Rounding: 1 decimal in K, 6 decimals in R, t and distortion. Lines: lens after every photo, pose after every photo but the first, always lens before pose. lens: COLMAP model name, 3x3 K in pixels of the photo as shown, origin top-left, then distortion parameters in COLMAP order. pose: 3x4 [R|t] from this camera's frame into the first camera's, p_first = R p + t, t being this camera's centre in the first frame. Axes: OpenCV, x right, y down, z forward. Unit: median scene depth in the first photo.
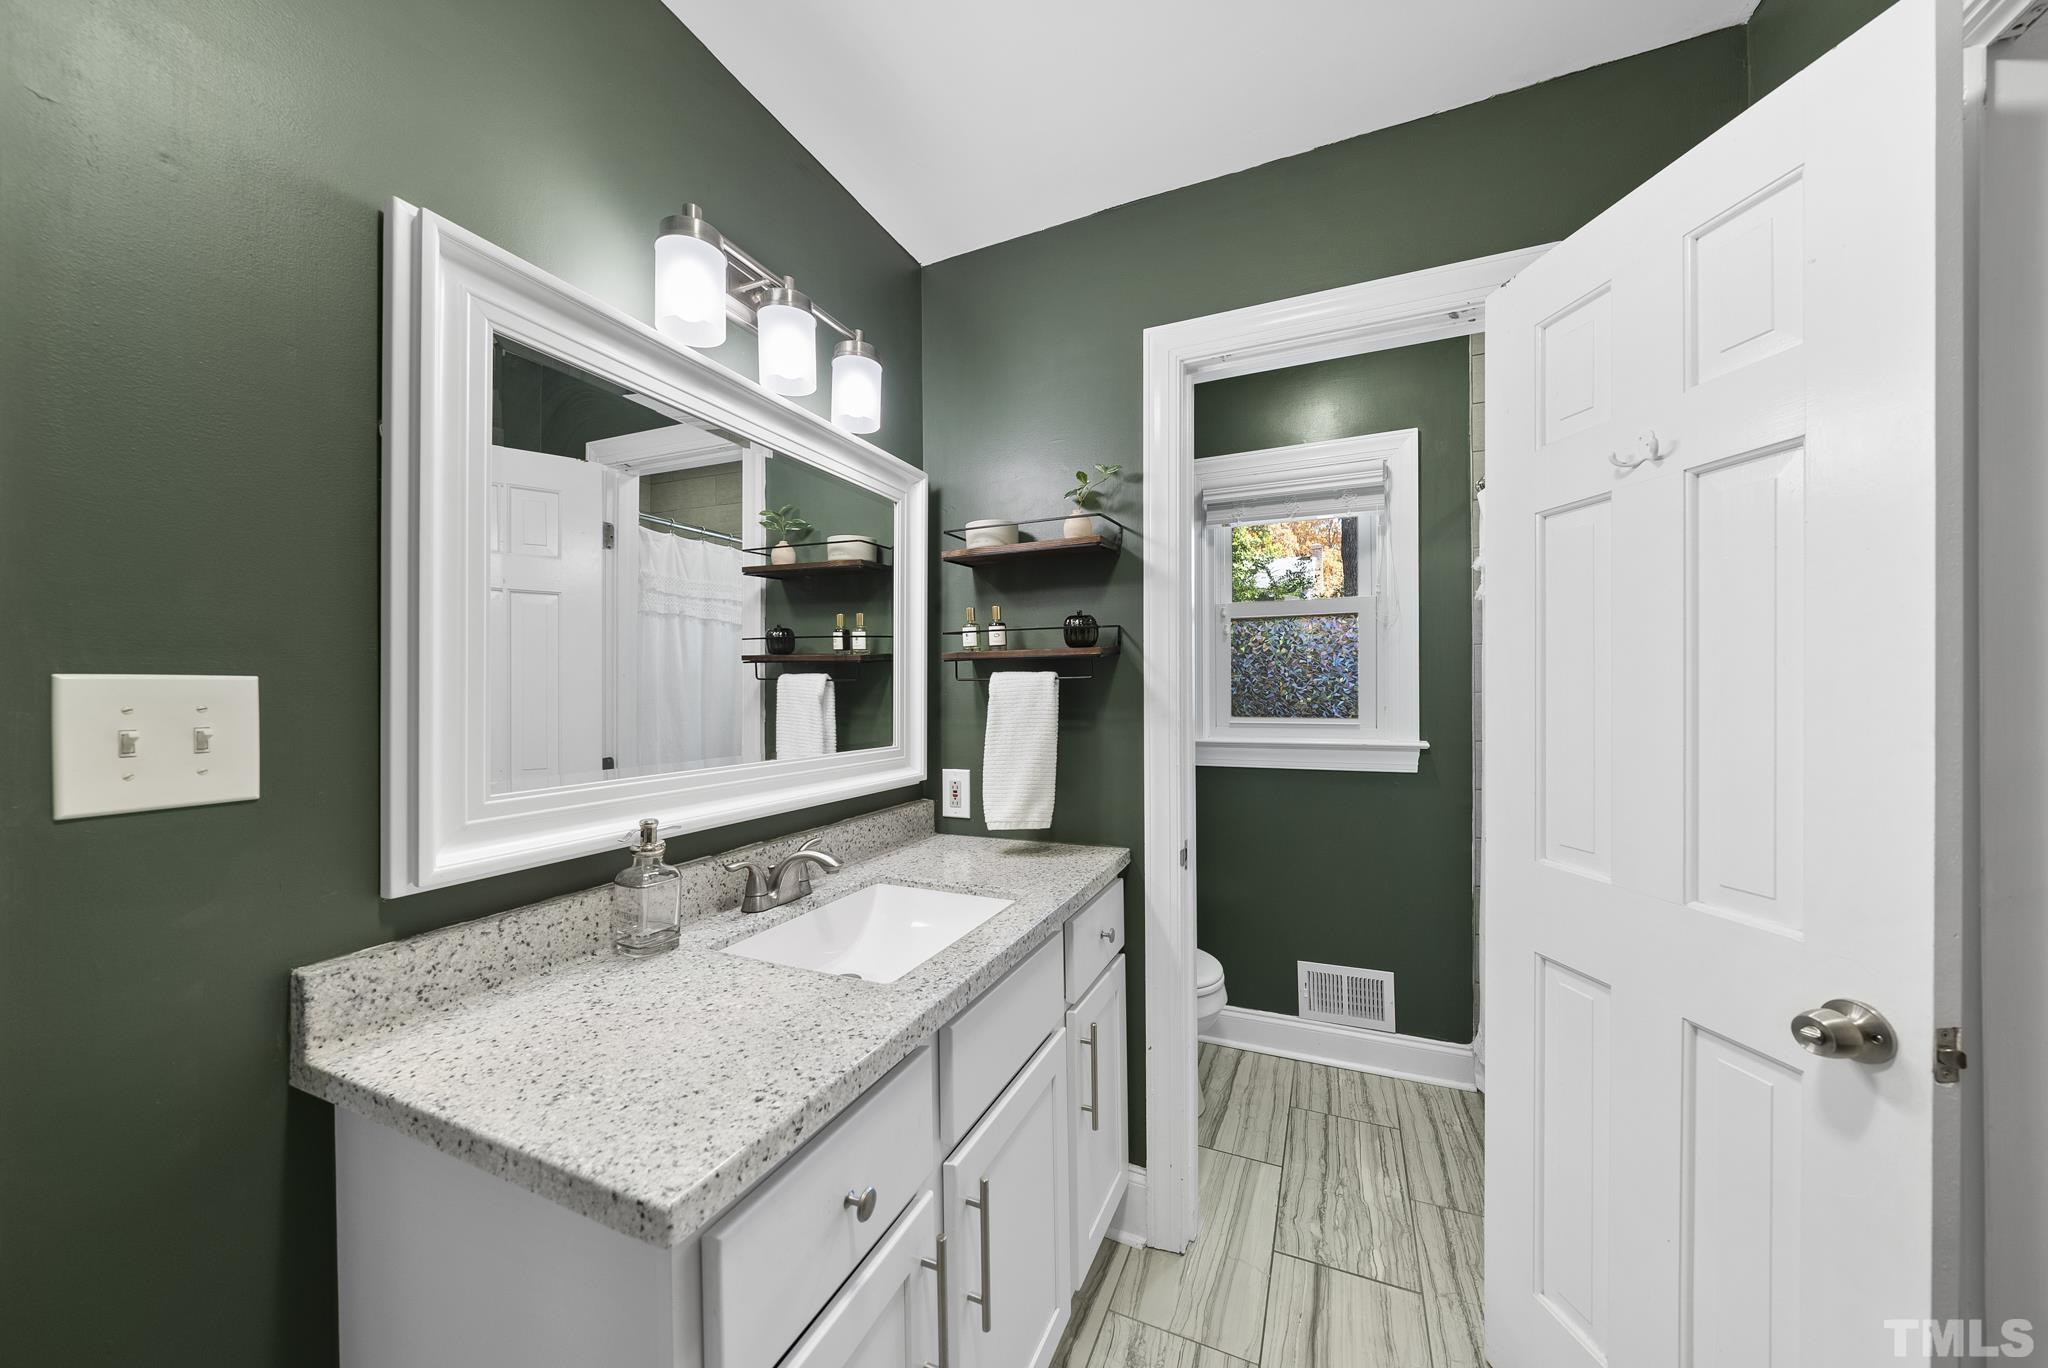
lens RADIAL K [[709.0, 0, 1023.8], [0, 709.0, 675.6], [0, 0, 1]] dist [0.000500, -0.000150]
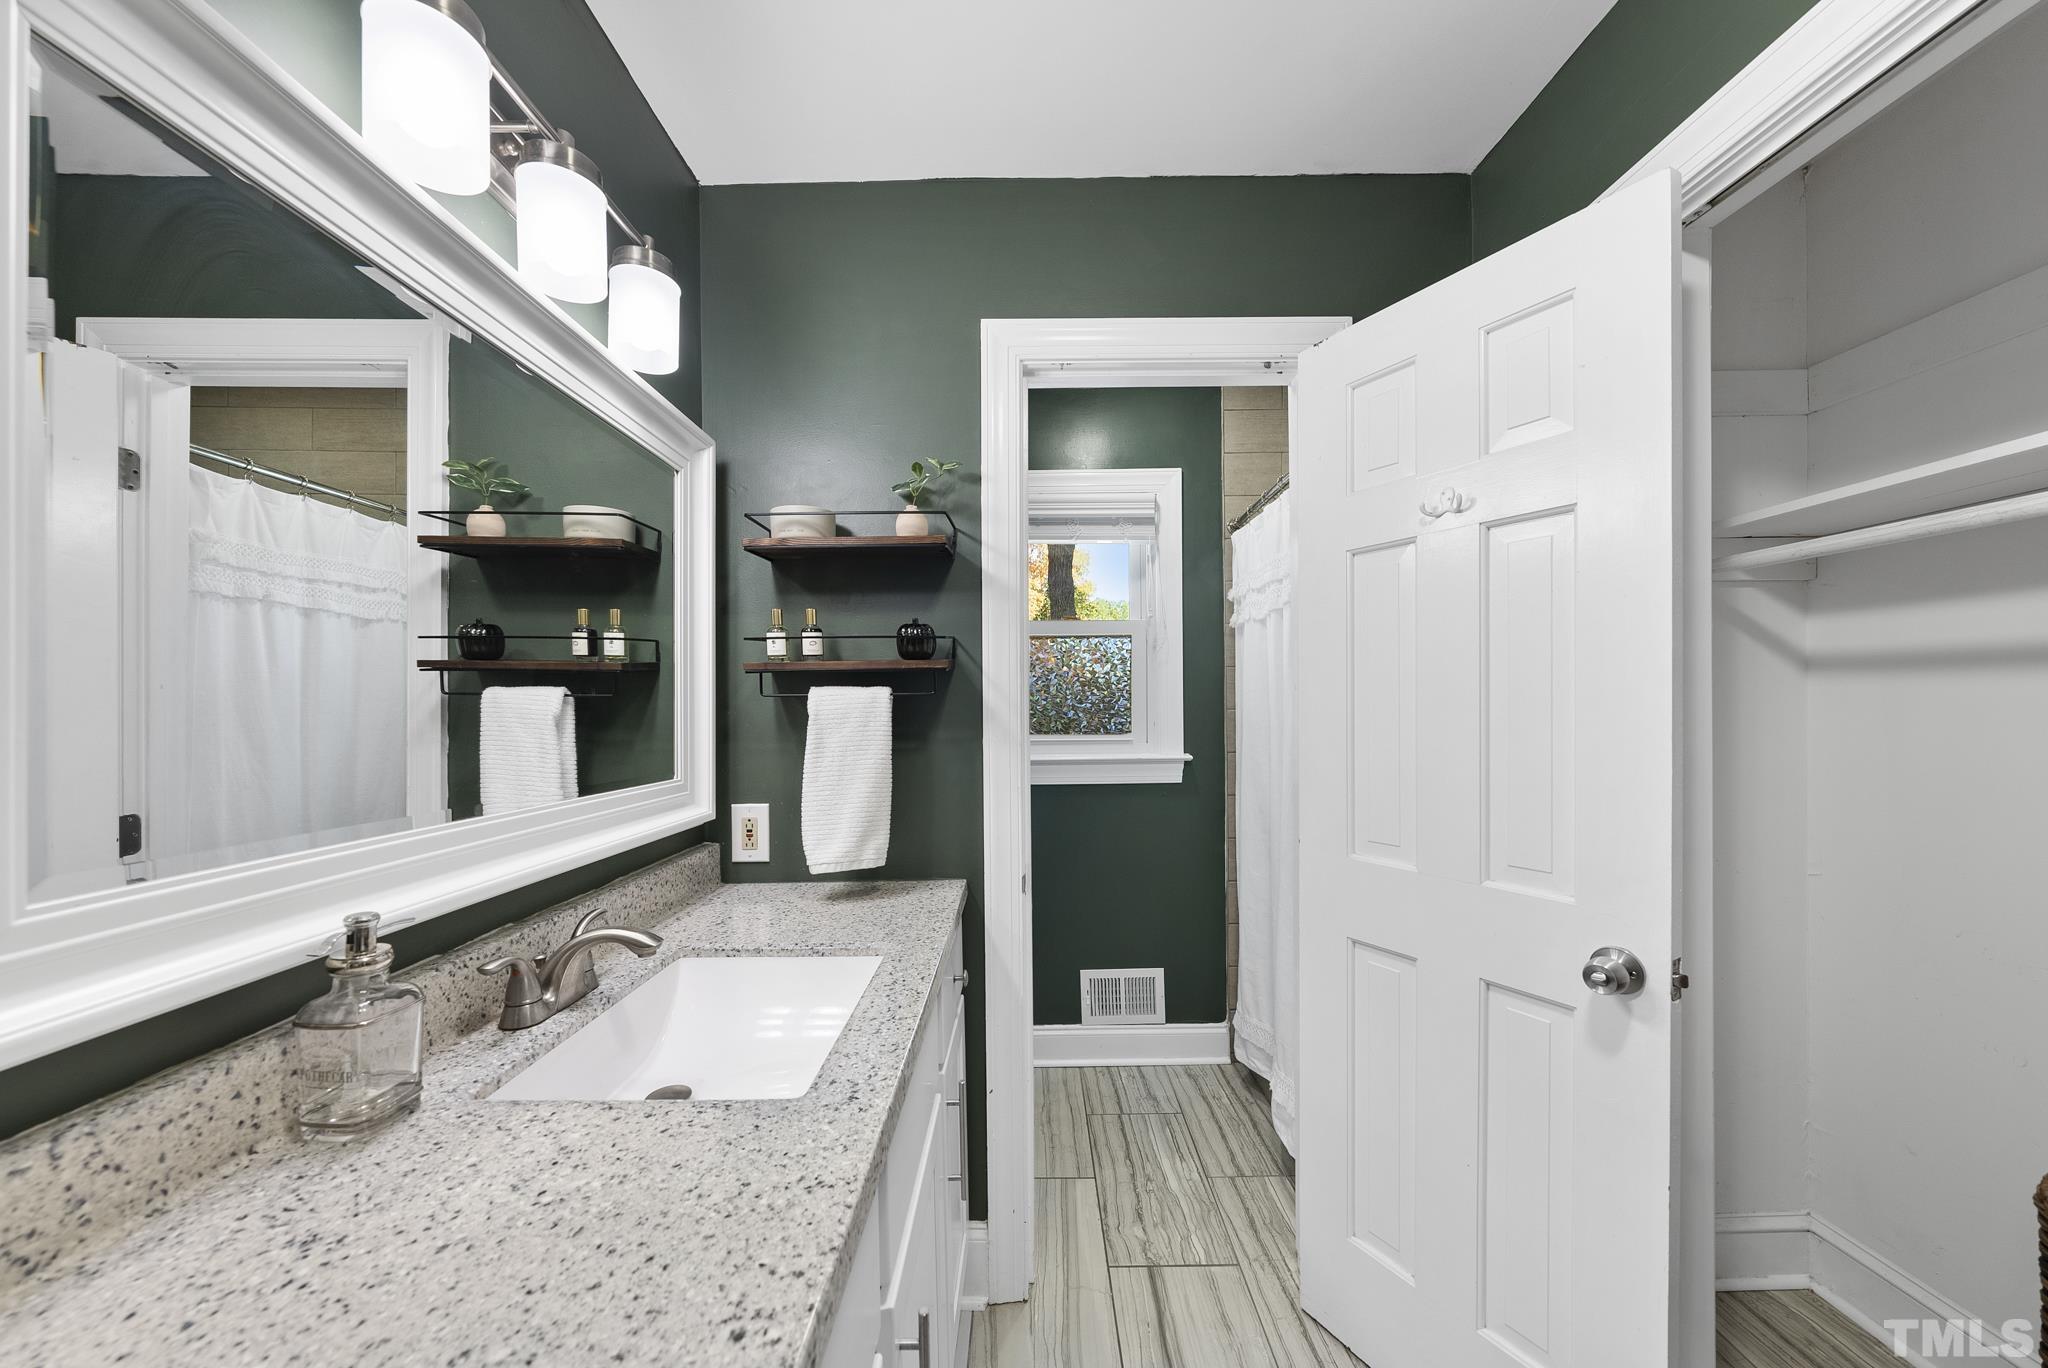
lens RADIAL K [[716.9, 0, 1022.3], [0, 716.9, 696.5], [0, 0, 1]] dist [-0.001364, -0.000006]
pose [[0.914600, 0.004184, 0.404337, -0.164601], [-0.005527, 0.999982, 0.002154, 0.003929], [-0.404321, -0.004205, 0.914607, 0.121855]]
